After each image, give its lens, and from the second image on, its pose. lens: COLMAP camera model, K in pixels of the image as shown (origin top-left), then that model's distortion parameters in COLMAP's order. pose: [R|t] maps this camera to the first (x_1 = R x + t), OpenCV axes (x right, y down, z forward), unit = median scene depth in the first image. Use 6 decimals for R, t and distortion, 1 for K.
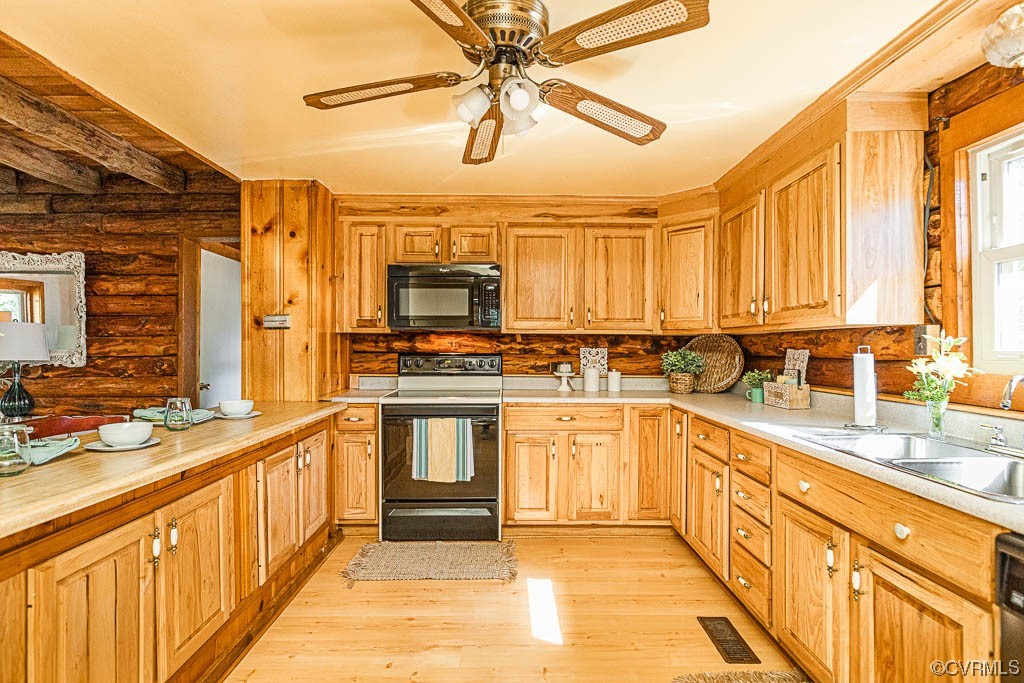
lens RADIAL K [[522.9, 0, 506.5], [0, 522.9, 351.4], [0, 0, 1]] dist [0.001118, -0.001176]
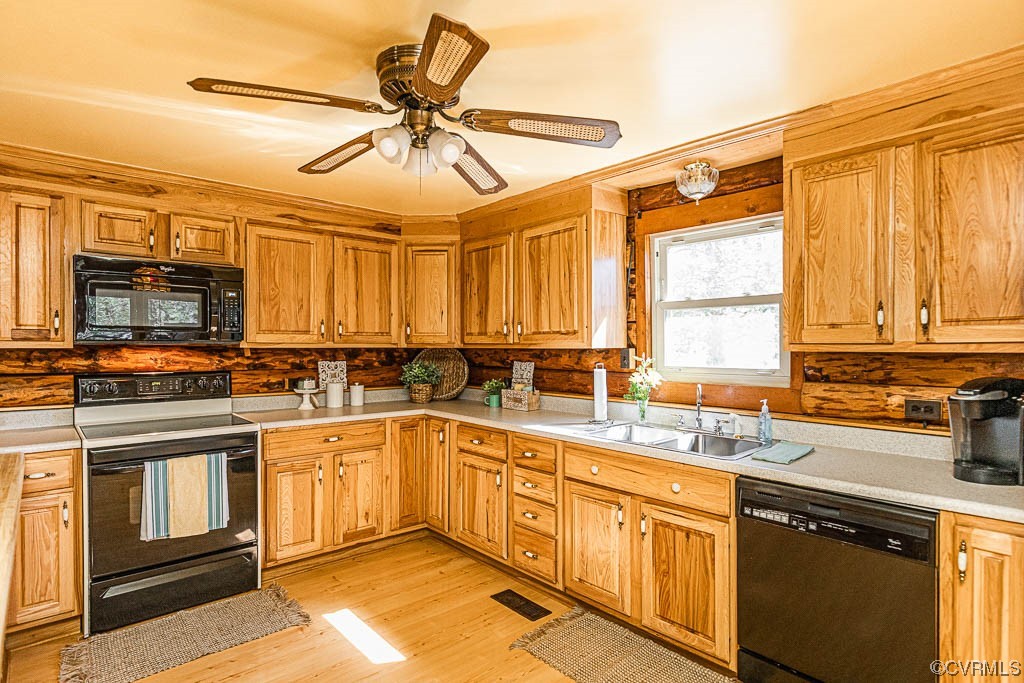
lens RADIAL K [[536.5, 0, 547.8], [0, 536.5, 354.2], [0, 0, 1]] dist [0.001027, 0.000713]
pose [[0.746296, -0.009471, 0.665547, -0.240076], [0.006781, 0.999955, 0.006625, -0.029435], [-0.665580, -0.000431, 0.746327, 0.014073]]
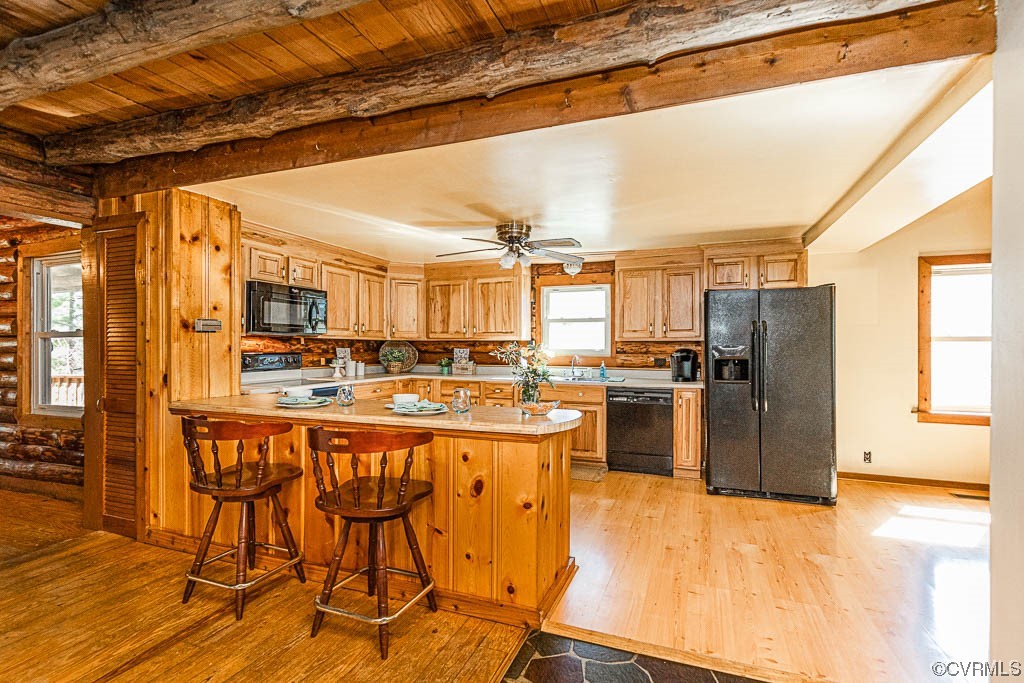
lens RADIAL K [[395.2, 0, 528.6], [0, 395.2, 346.7], [0, 0, 1]] dist [0.011892, -0.000117]
pose [[0.420589, 0.000163, 0.907251, -0.823724], [0.004414, 0.999988, -0.002226, -0.006831], [-0.907241, 0.004941, 0.420583, 0.033171]]
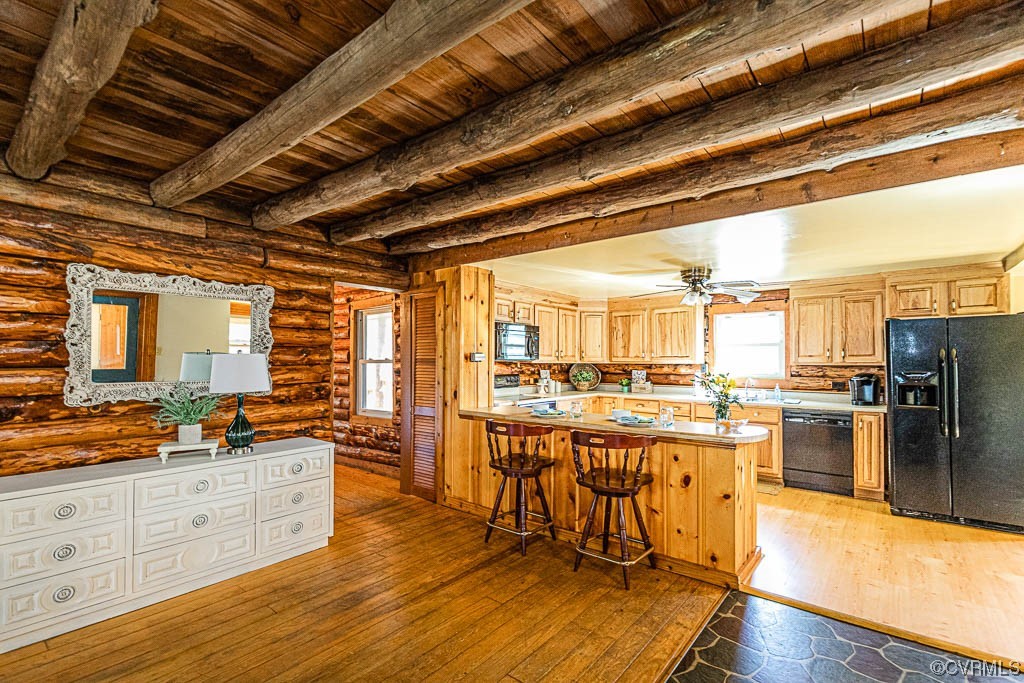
lens RADIAL K [[384.6, 0, 585.2], [0, 384.6, 358.0], [0, 0, 1]] dist [0.007679, -0.000133]
pose [[0.638973, 0.012853, 0.769121, -1.010078], [0.003780, 0.999796, -0.019849, -0.027405], [-0.769220, 0.015590, 0.638794, 0.012054]]
